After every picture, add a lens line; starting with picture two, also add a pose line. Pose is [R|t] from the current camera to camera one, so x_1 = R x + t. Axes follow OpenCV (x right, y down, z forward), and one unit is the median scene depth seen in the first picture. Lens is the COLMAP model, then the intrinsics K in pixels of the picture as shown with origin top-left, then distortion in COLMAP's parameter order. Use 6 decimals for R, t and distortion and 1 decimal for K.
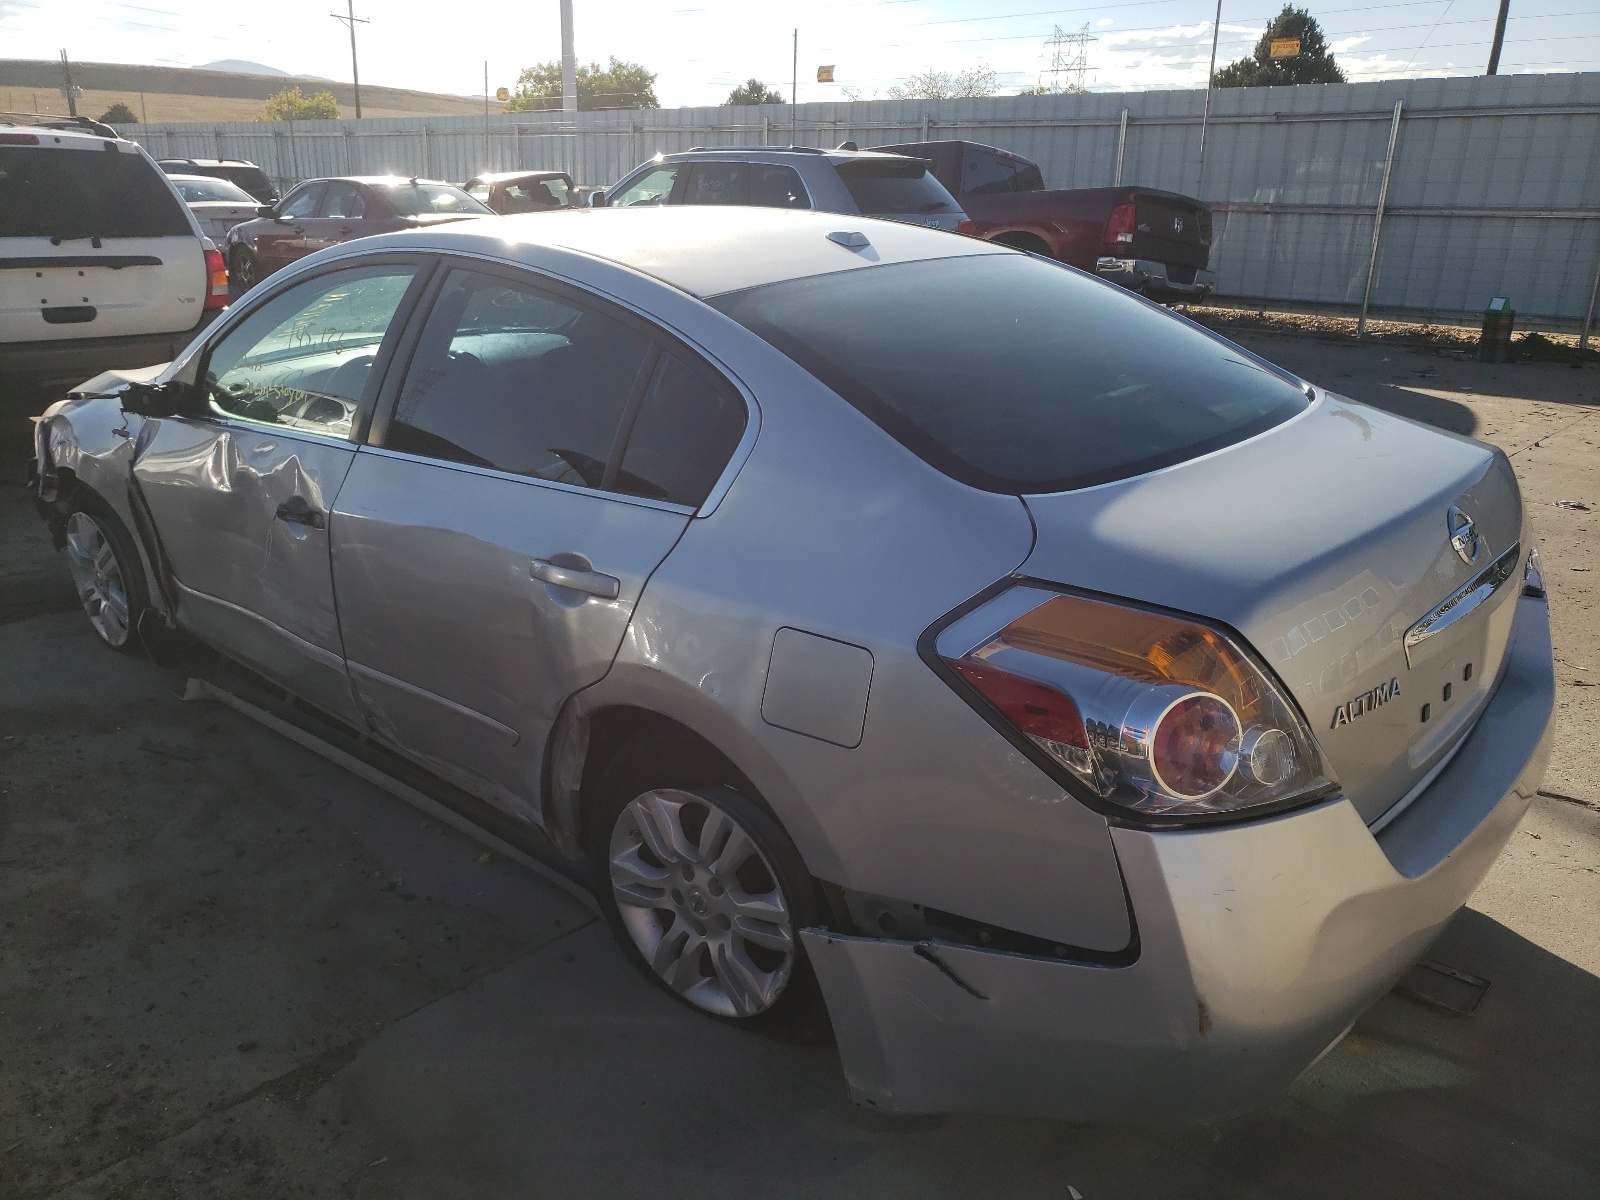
lens RADIAL K [[1267.7, 0, 797.8], [0, 1267.7, 598.2], [0, 0, 1]] dist [0.033513, -0.001837]
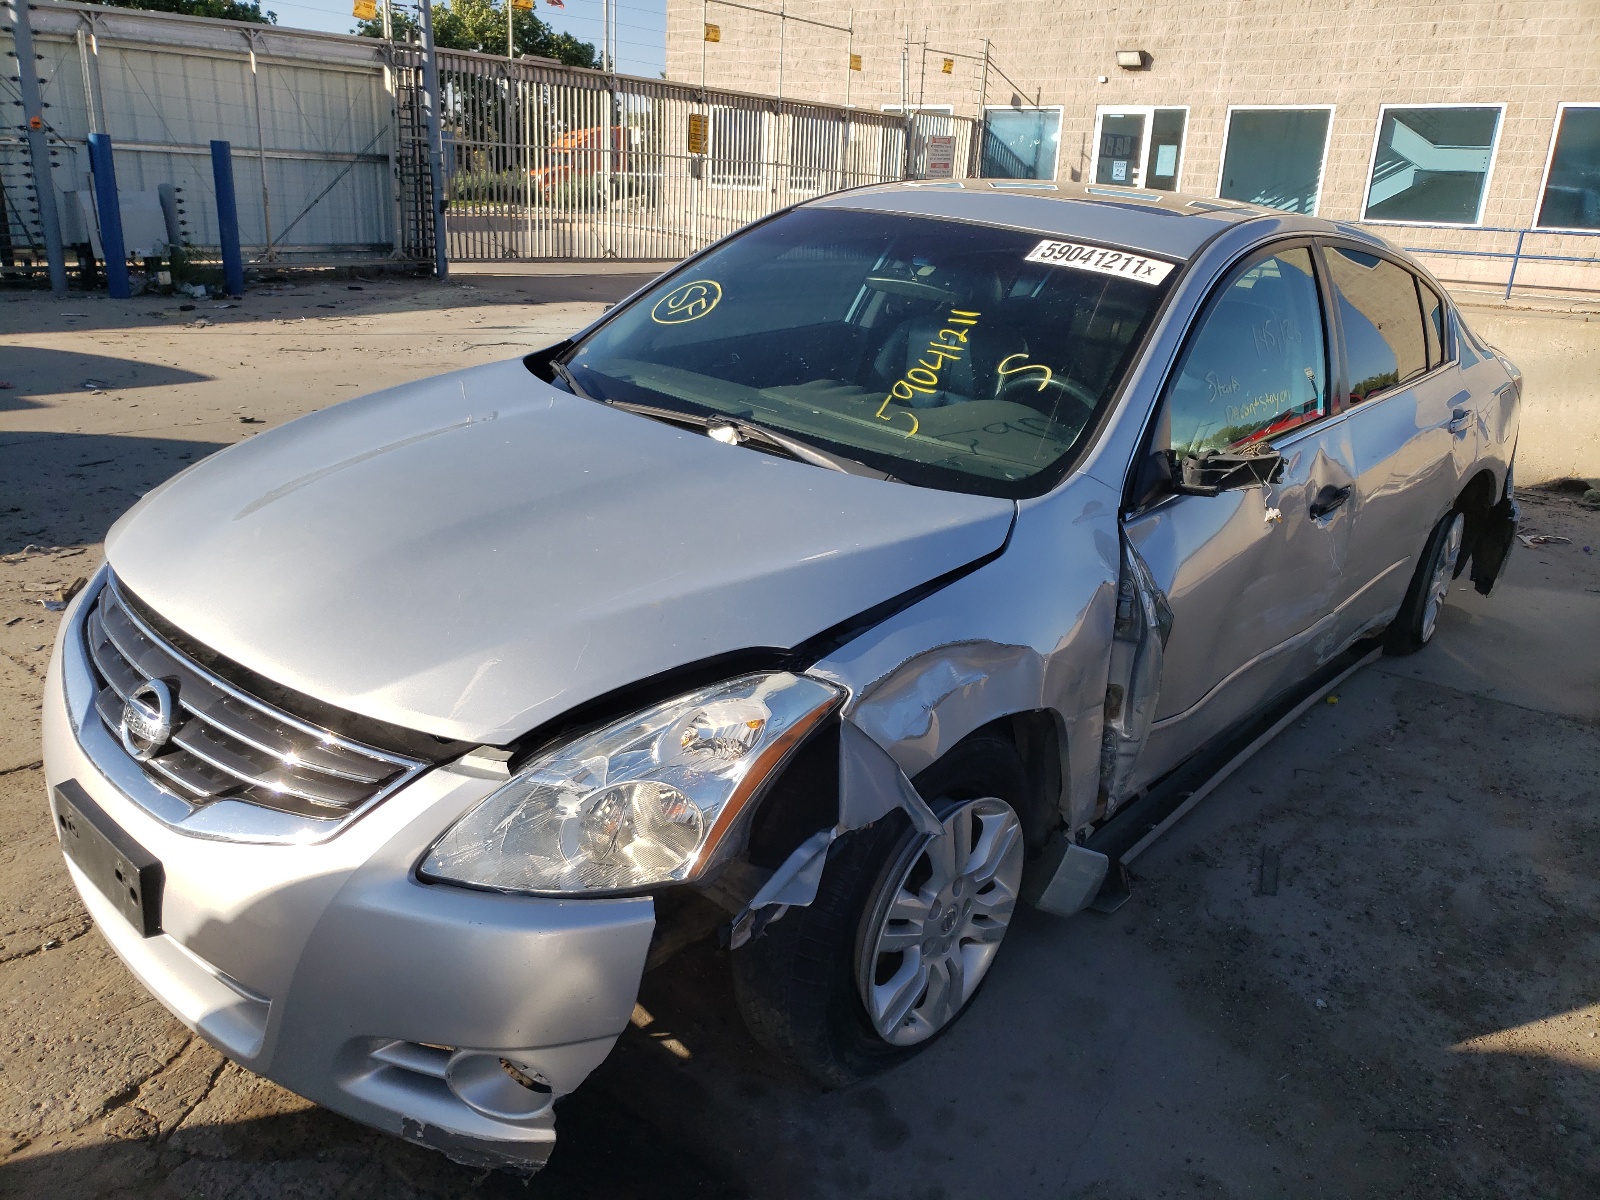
lens RADIAL K [[1267.7, 0, 800.7], [0, 1267.7, 601.3], [0, 0, 1]] dist [0.033513, -0.001837]
pose [[-0.030329, -0.339652, 0.940062, -1.369839], [0.266639, 0.903664, 0.335104, -0.455280], [-0.963319, 0.260821, 0.063158, 1.355667]]
